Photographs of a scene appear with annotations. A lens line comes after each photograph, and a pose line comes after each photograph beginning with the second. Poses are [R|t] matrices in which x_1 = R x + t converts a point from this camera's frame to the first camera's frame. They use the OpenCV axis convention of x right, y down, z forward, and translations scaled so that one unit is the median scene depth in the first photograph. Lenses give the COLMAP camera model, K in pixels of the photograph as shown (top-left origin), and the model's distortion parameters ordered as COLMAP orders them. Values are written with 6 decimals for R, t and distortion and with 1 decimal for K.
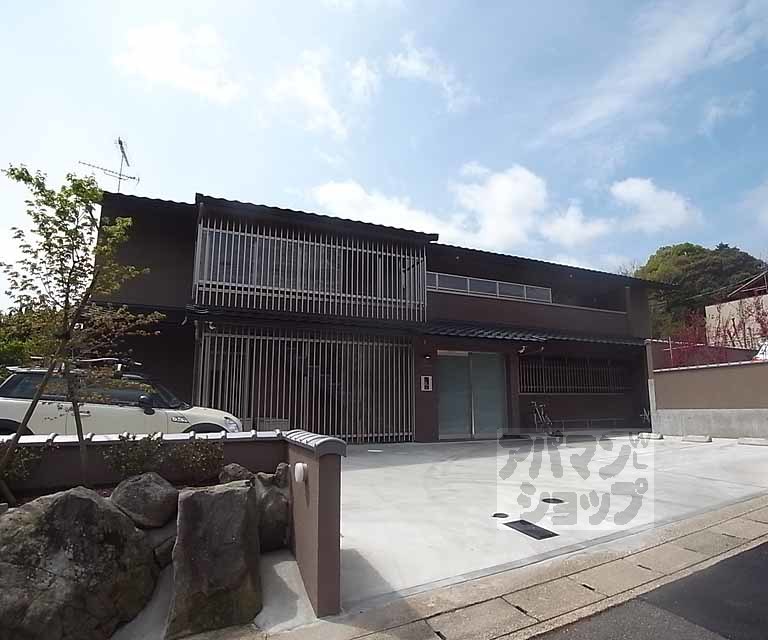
lens RADIAL K [[443.1, 0, 398.6], [0, 443.1, 330.5], [0, 0, 1]] dist [-0.047157, 0.001953]
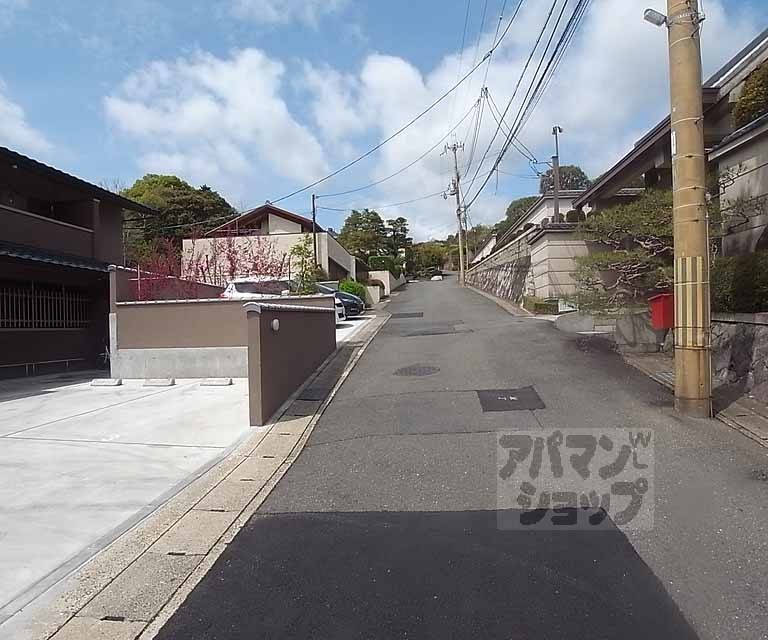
lens RADIAL K [[443.1, 0, 398.6], [0, 443.1, 330.5], [0, 0, 1]] dist [-0.047157, 0.001953]
pose [[0.474234, -0.014769, 0.880275, 0.108229], [-0.124725, 0.988648, 0.083781, 0.006825], [-0.871519, -0.149524, 0.467008, 0.133882]]
